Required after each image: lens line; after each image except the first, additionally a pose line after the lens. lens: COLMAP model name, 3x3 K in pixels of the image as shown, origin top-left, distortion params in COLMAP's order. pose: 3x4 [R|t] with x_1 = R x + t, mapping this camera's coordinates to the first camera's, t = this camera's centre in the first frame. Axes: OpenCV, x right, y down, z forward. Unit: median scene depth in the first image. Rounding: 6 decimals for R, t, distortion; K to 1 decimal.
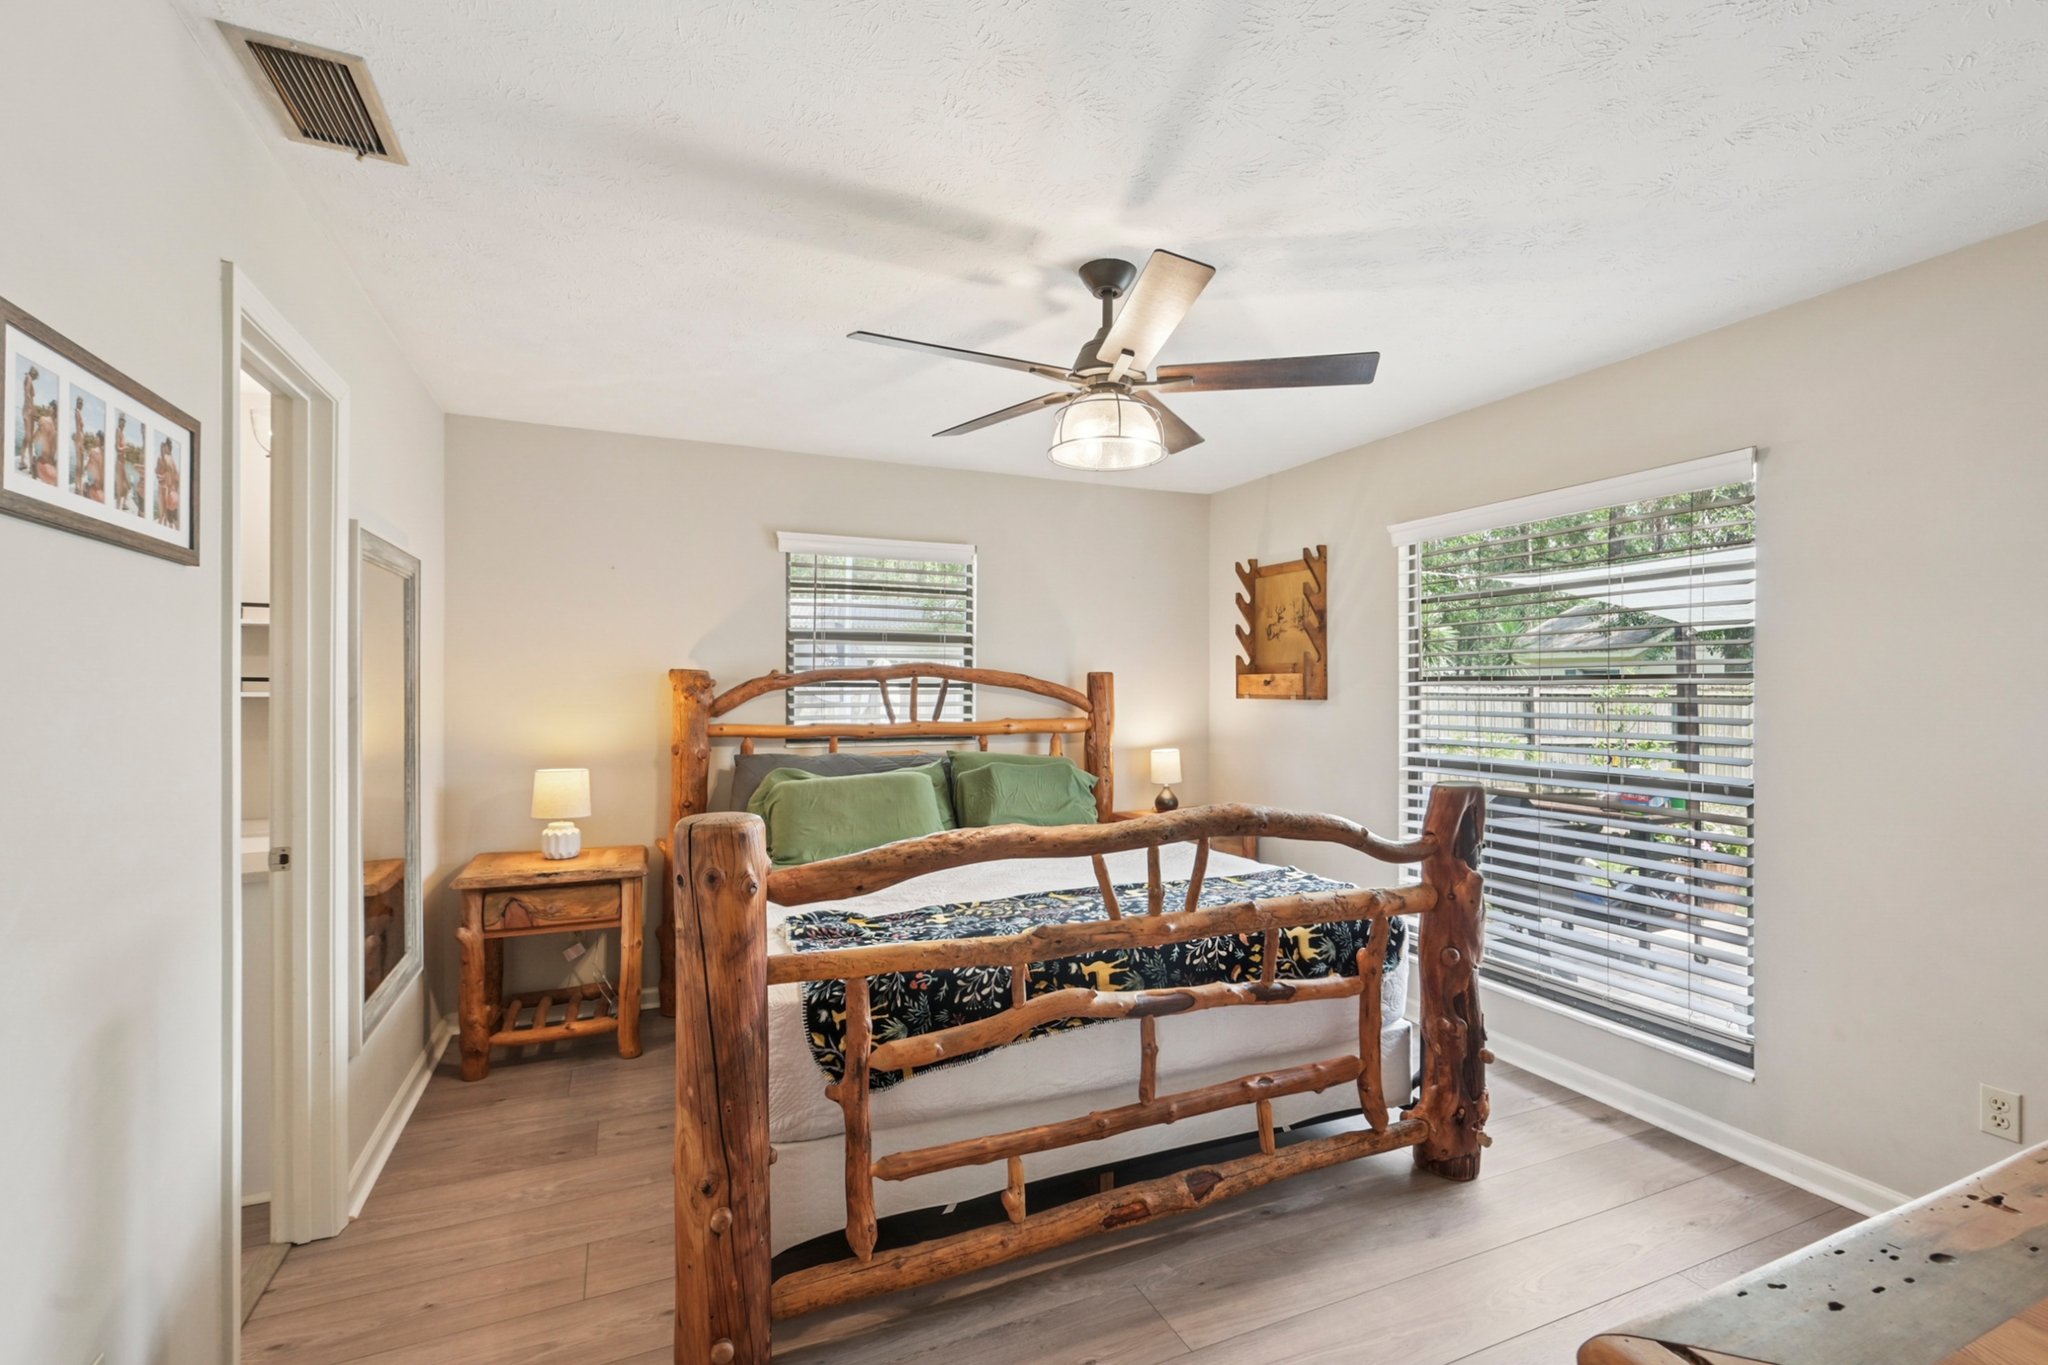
lens RADIAL K [[920.1, 0, 1036.4], [0, 920.1, 679.3], [0, 0, 1]] dist [-0.010107, 0.000496]
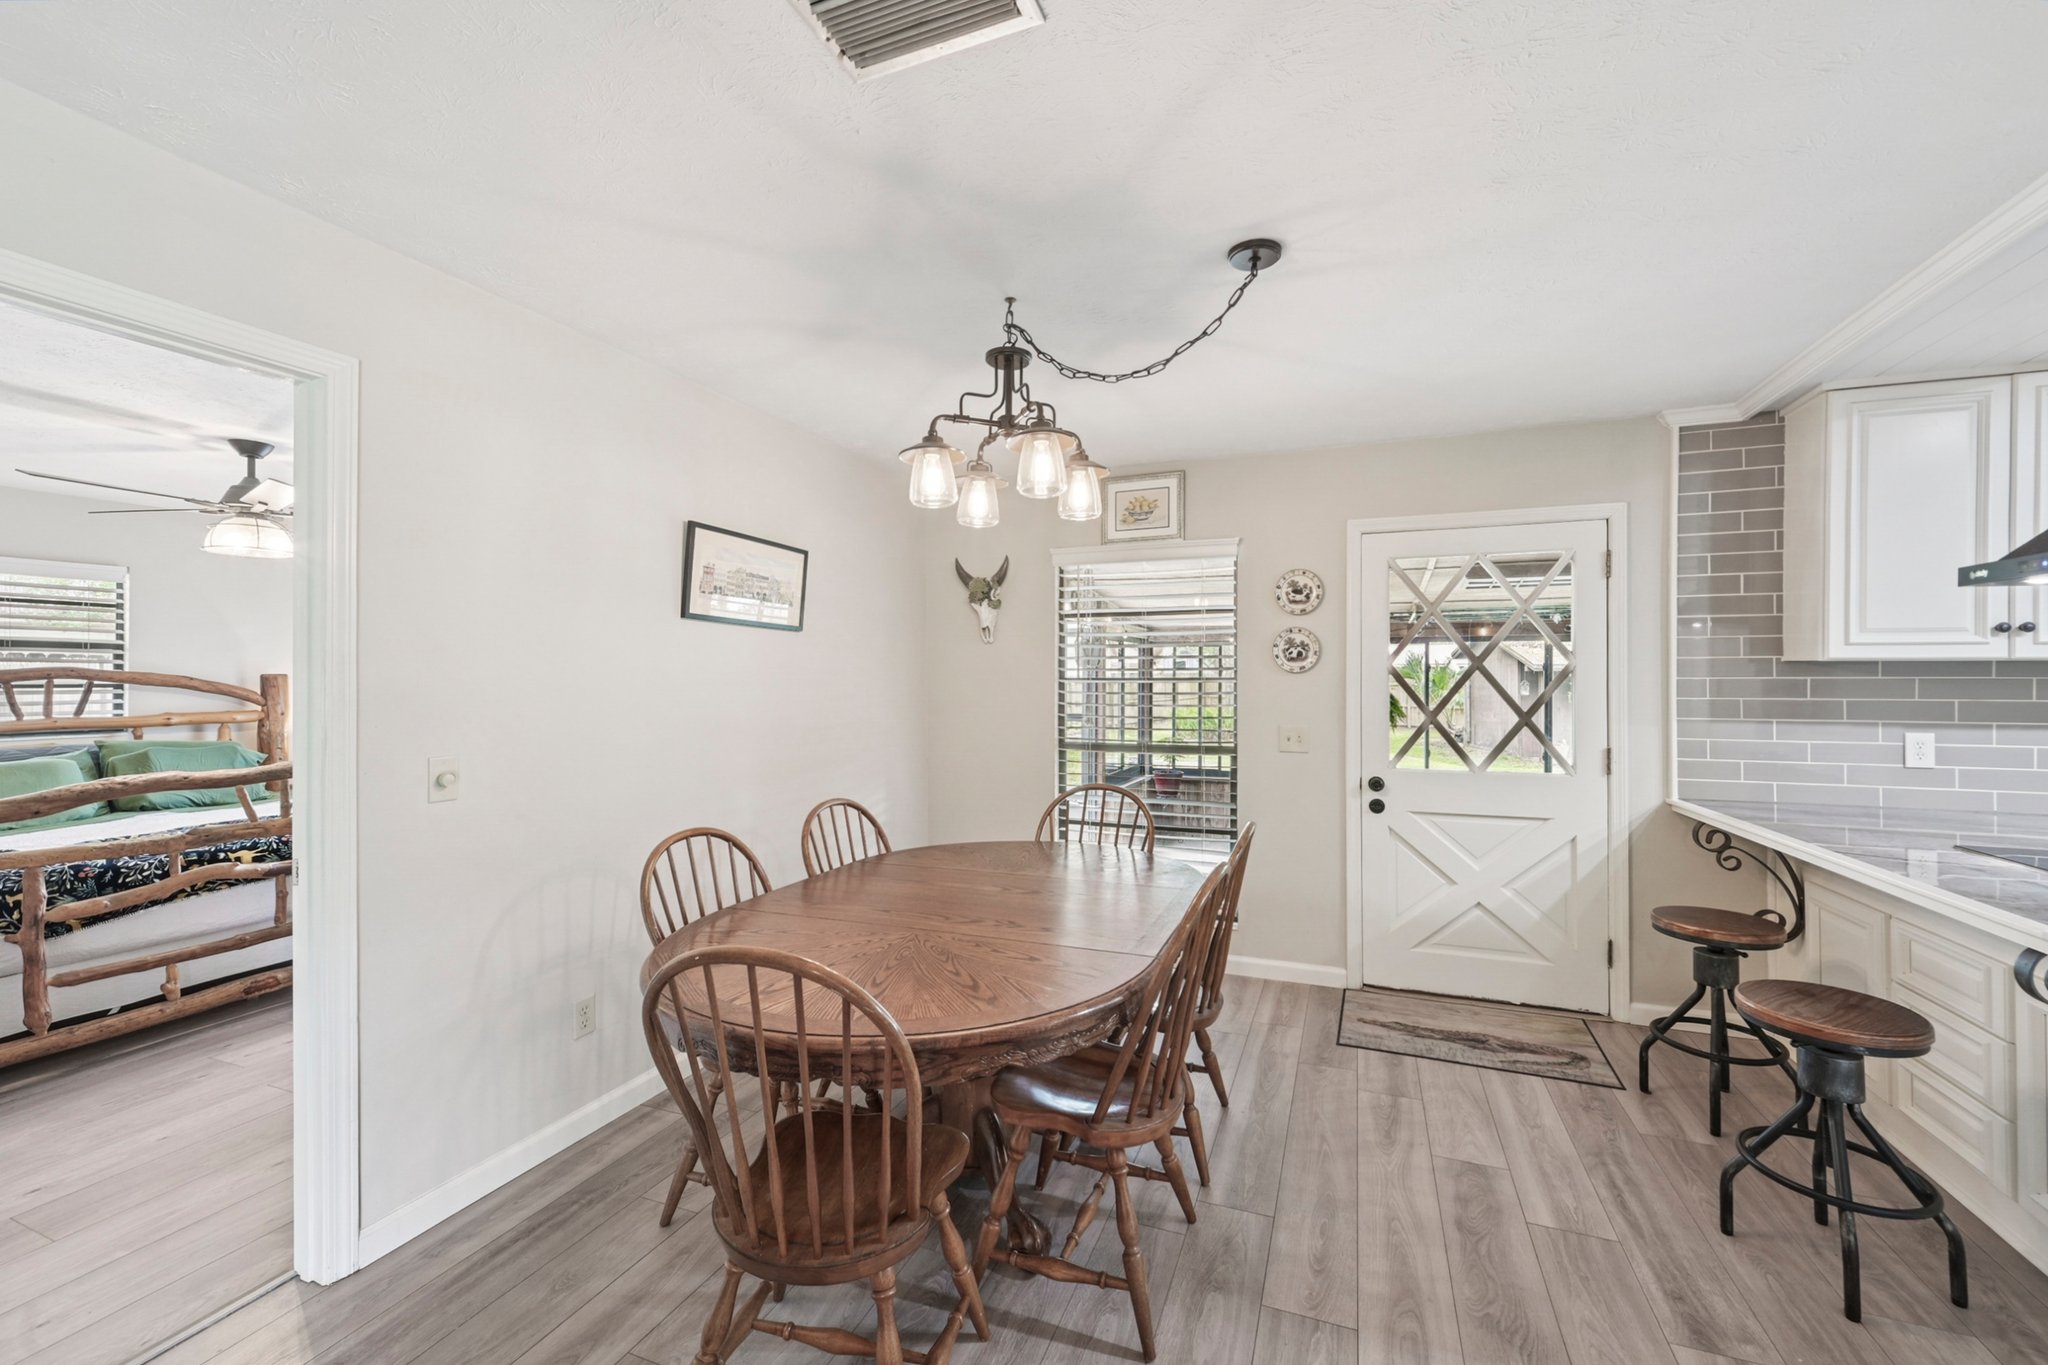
lens RADIAL K [[826.0, 0, 1046.4], [0, 826.0, 676.2], [0, 0, 1]] dist [0.000649, -0.000546]
pose [[0.709955, -0.001996, 0.704244, 0.025361], [-0.004649, 0.999961, 0.007520, -0.020279], [-0.704231, -0.008613, 0.709918, -0.617900]]
